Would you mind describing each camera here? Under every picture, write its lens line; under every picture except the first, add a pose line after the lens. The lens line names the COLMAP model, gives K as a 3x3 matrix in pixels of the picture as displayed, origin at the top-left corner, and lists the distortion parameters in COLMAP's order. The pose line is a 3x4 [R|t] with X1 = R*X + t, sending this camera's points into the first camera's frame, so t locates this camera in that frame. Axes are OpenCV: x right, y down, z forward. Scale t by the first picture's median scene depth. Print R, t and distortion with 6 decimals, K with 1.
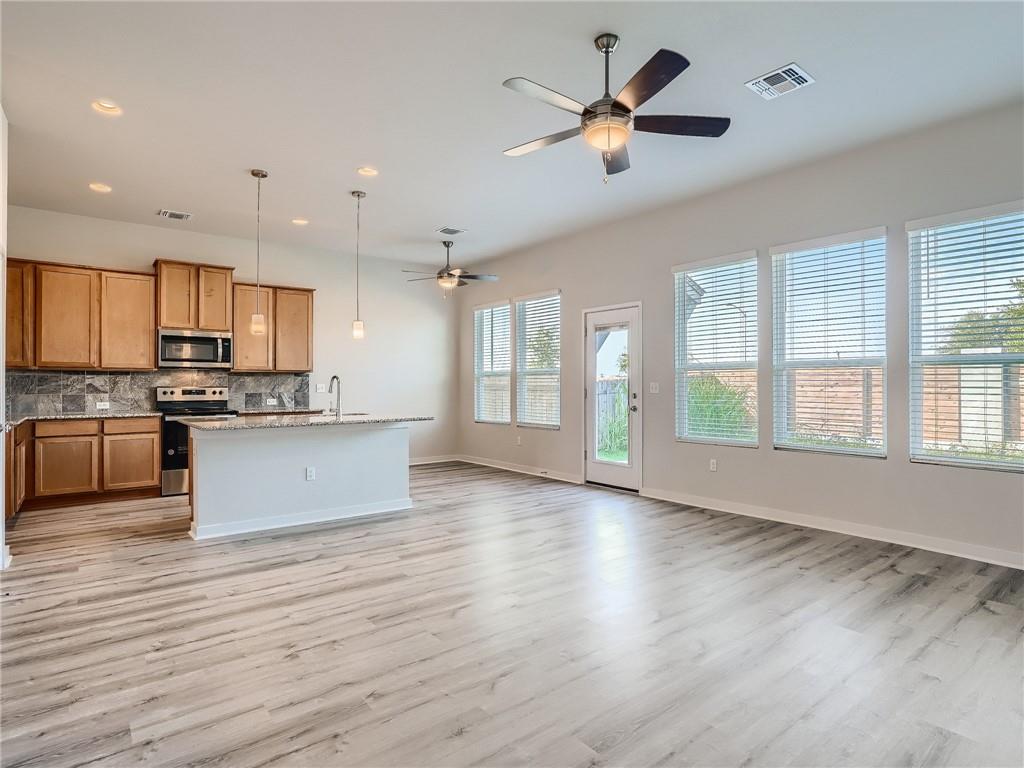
lens RADIAL K [[562.1, 0, 507.4], [0, 562.1, 382.4], [0, 0, 1]] dist [-0.041408, 0.024276]
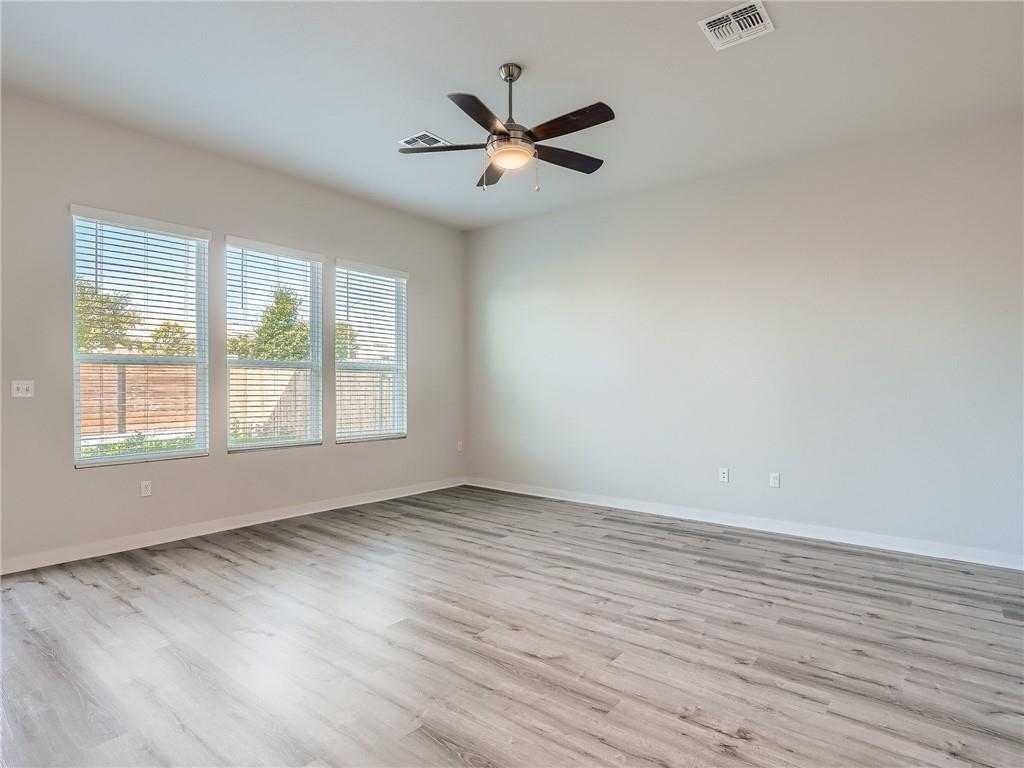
lens RADIAL K [[557.2, 0, 515.6], [0, 557.2, 386.1], [0, 0, 1]] dist [-0.040379, 0.016894]
pose [[-0.241414, 0.000373, 0.970422, -0.441805], [-0.005885, 0.999981, -0.001848, 0.005435], [-0.970404, -0.006157, -0.241408, 0.629043]]
